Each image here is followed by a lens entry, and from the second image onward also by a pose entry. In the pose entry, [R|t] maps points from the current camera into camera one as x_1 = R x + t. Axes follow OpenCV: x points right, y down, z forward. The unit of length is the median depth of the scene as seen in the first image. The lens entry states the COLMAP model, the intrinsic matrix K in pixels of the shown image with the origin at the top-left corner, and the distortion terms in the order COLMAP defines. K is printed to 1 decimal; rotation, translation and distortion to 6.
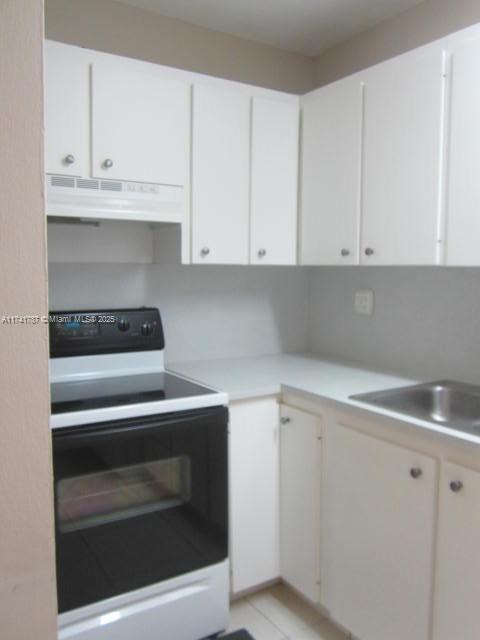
lens RADIAL K [[536.1, 0, 239.8], [0, 536.1, 323.7], [0, 0, 1]] dist [-0.032995, 0.006036]
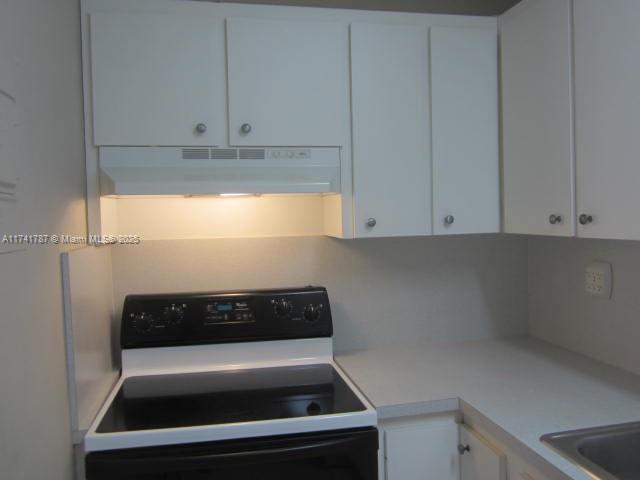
lens RADIAL K [[536.1, 0, 317.8], [0, 536.1, 246.5], [0, 0, 1]] dist [-0.032995, 0.006036]
pose [[0.932903, -0.011715, -0.359936, 0.165049], [-0.002226, 0.999264, -0.038294, -0.071641], [0.360120, 0.036526, 0.932191, 0.225394]]
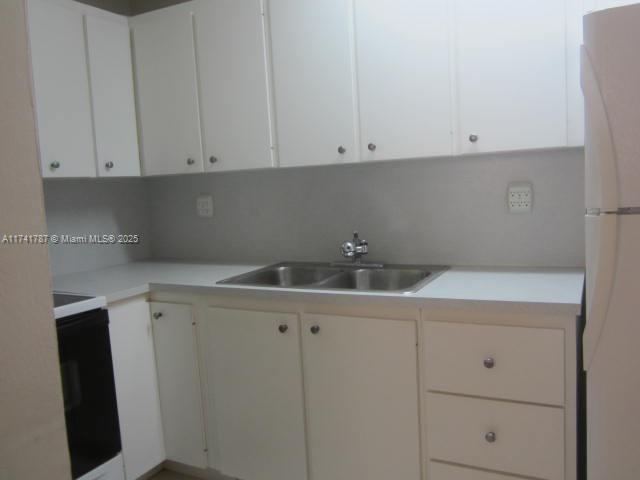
lens RADIAL K [[536.1, 0, 317.8], [0, 536.1, 246.5], [0, 0, 1]] dist [-0.032995, 0.006036]
pose [[0.865047, -0.107151, 0.490115, -0.152523], [0.104218, 0.993995, 0.033368, 0.037811], [-0.490747, 0.022214, 0.871019, -0.119885]]
